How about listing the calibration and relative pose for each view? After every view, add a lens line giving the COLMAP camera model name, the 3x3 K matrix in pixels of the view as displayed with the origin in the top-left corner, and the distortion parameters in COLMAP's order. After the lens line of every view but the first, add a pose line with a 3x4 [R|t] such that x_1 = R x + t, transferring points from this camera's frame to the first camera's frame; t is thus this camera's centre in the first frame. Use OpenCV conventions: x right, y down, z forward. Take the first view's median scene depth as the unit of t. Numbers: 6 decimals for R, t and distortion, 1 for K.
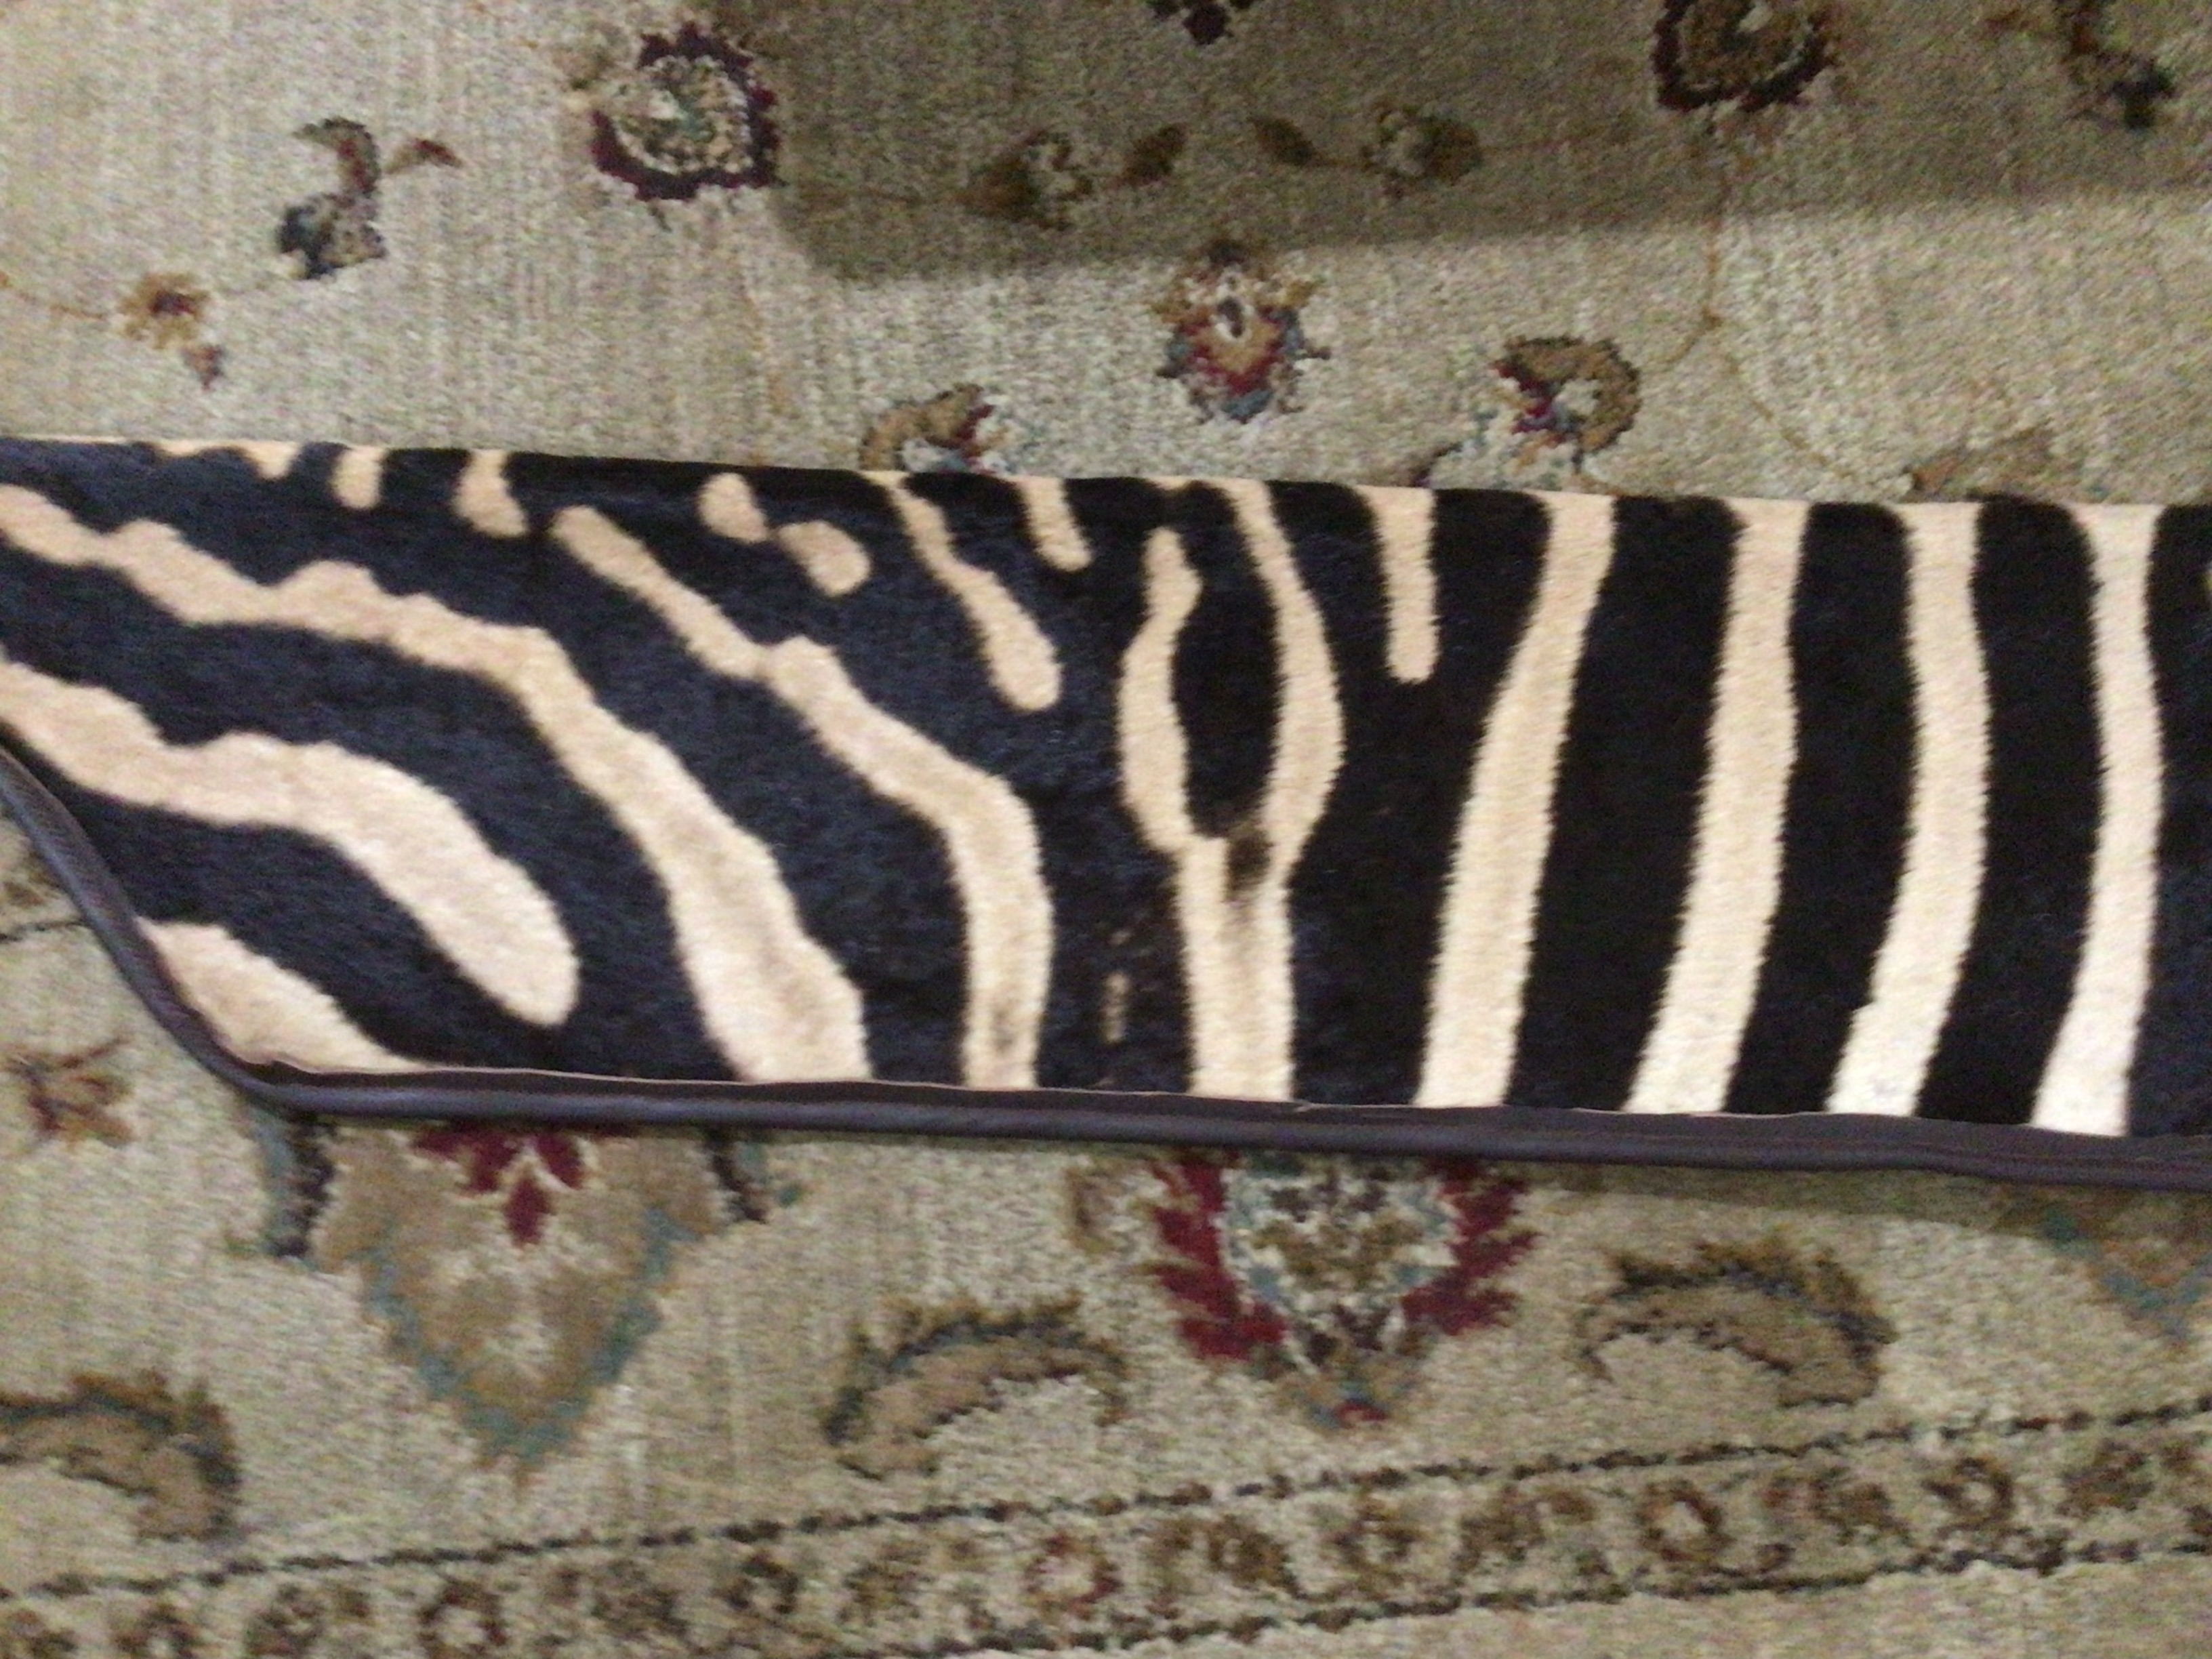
lens RADIAL K [[1986.3, 0, 1106.0], [0, 1986.3, 829.5], [0, 0, 1]] dist [0.116342, -0.255277]
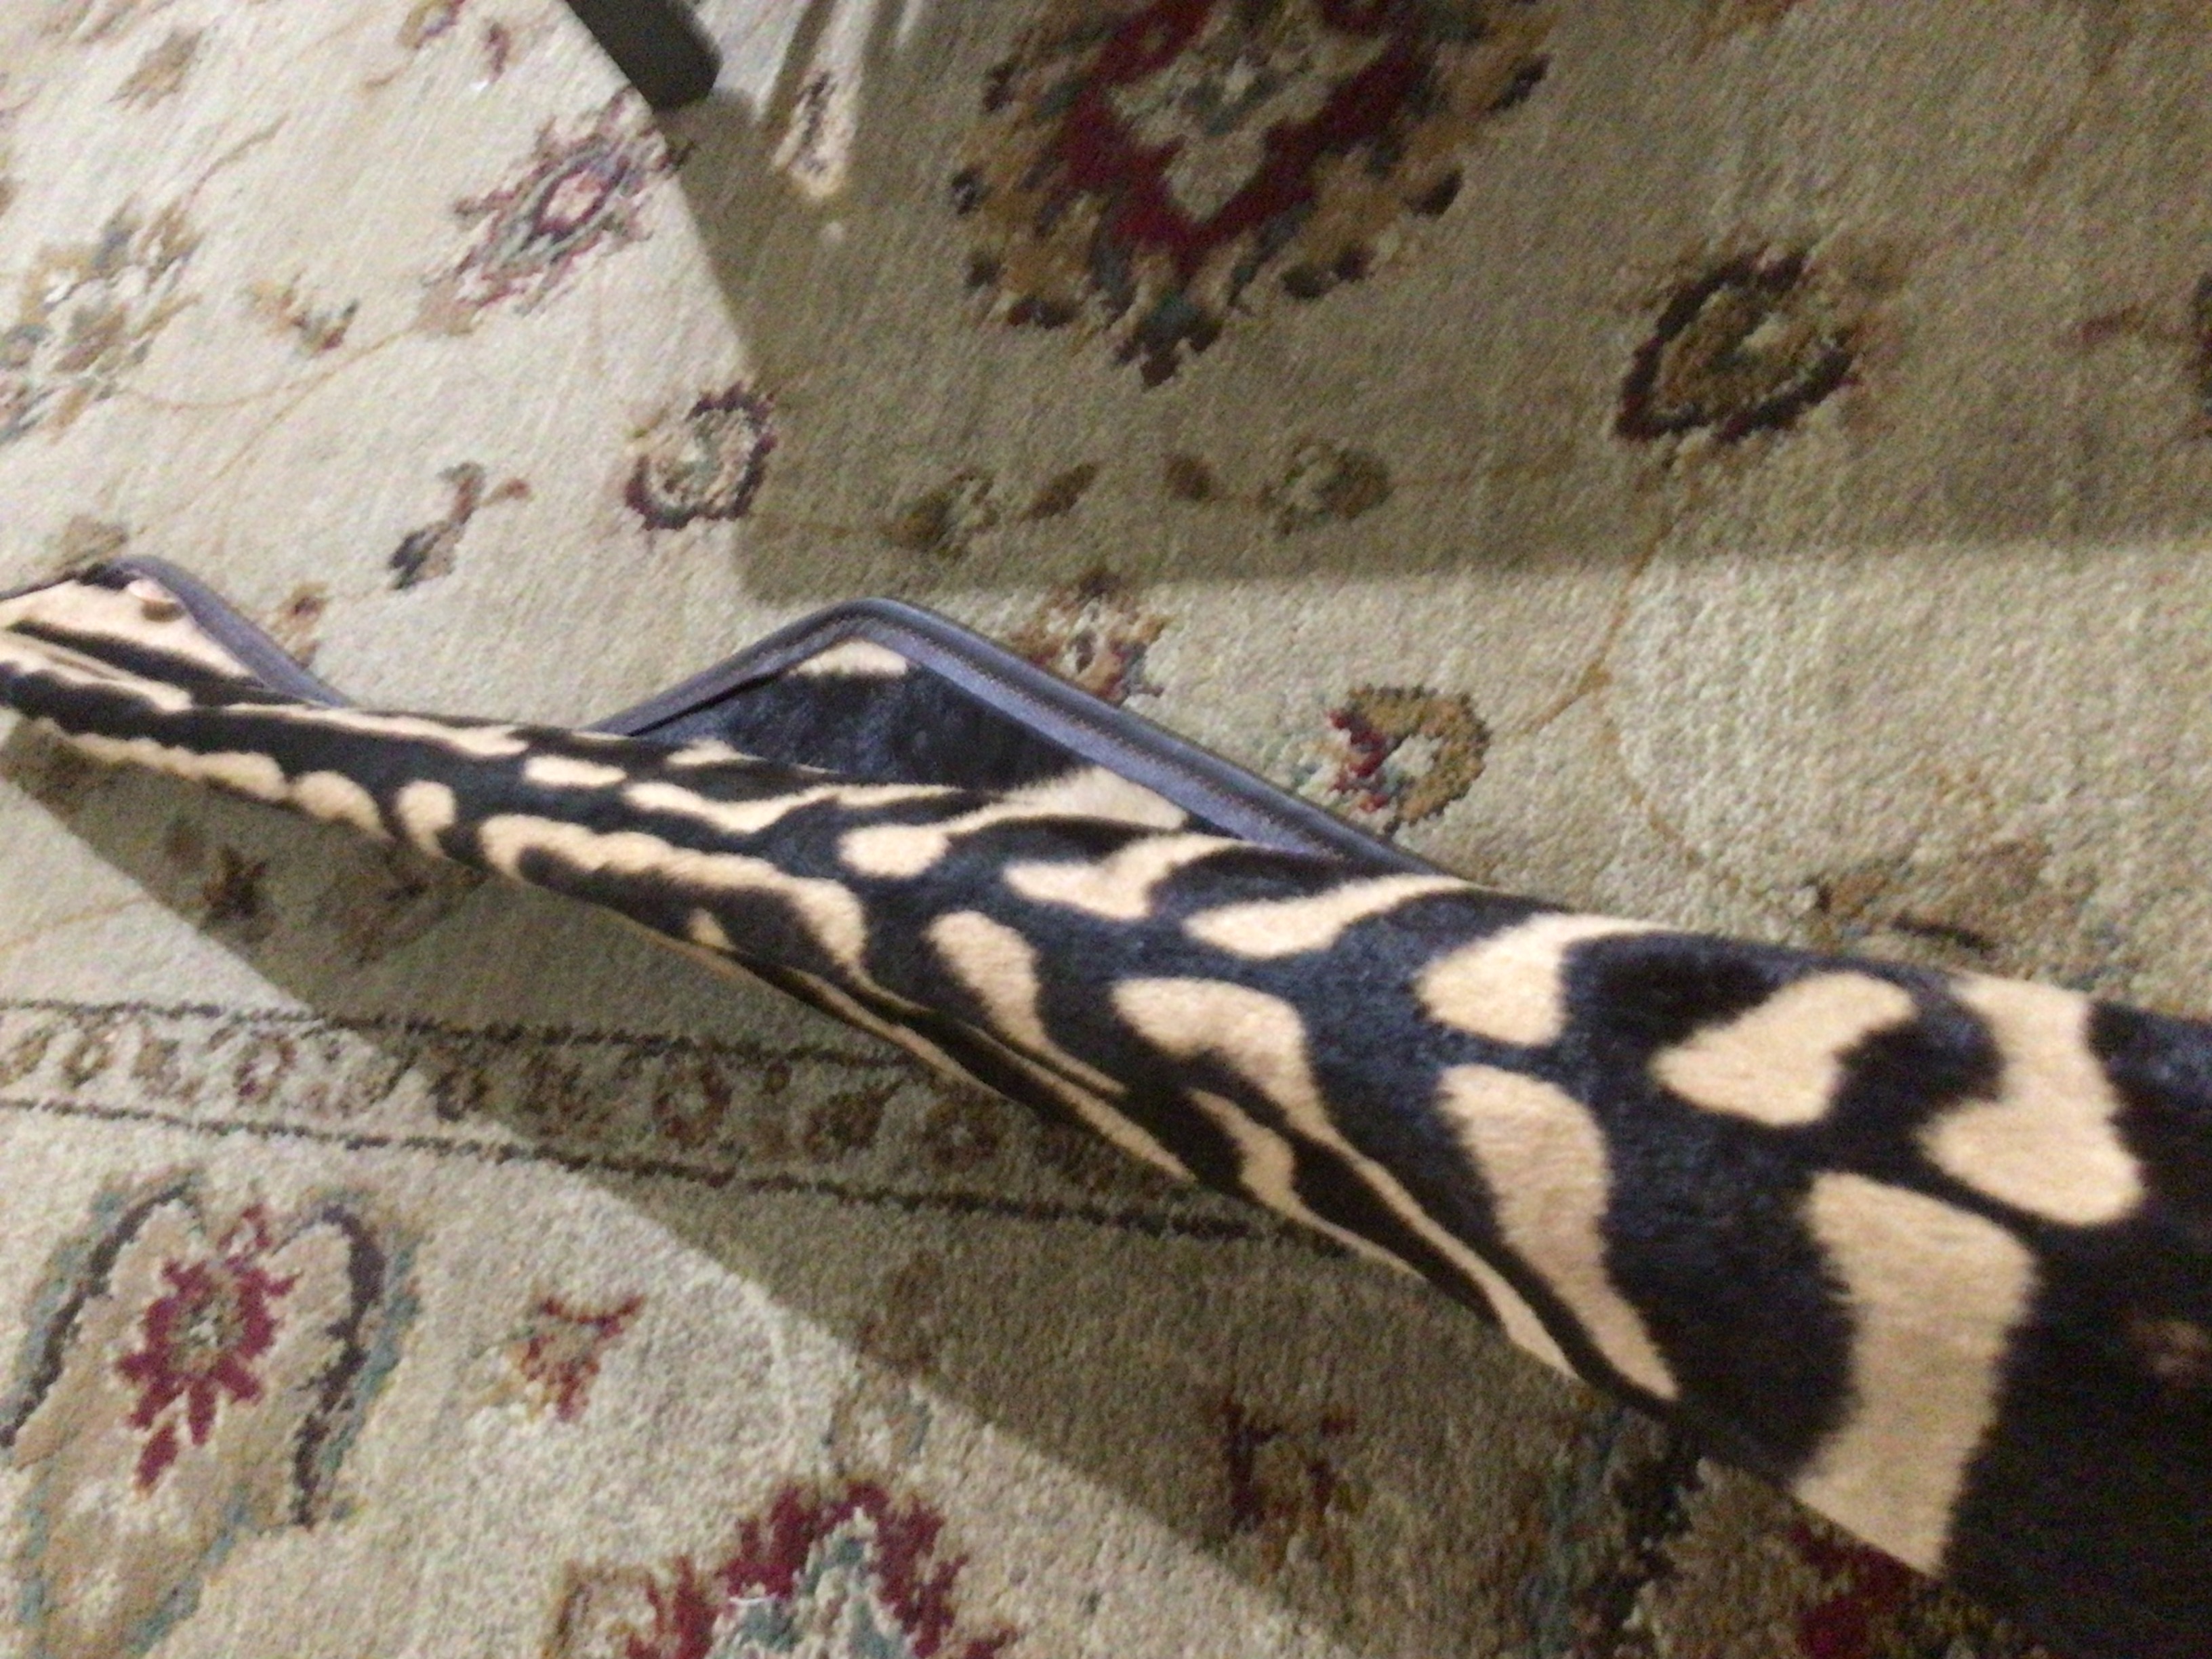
lens RADIAL K [[1986.3, 0, 1106.0], [0, 1986.3, 829.5], [0, 0, 1]] dist [0.116342, -0.255277]
pose [[0.864748, 0.084420, -0.495060, 0.528052], [-0.218998, 0.950495, -0.220453, 0.014943], [0.451942, 0.299053, 0.840426, 0.283106]]
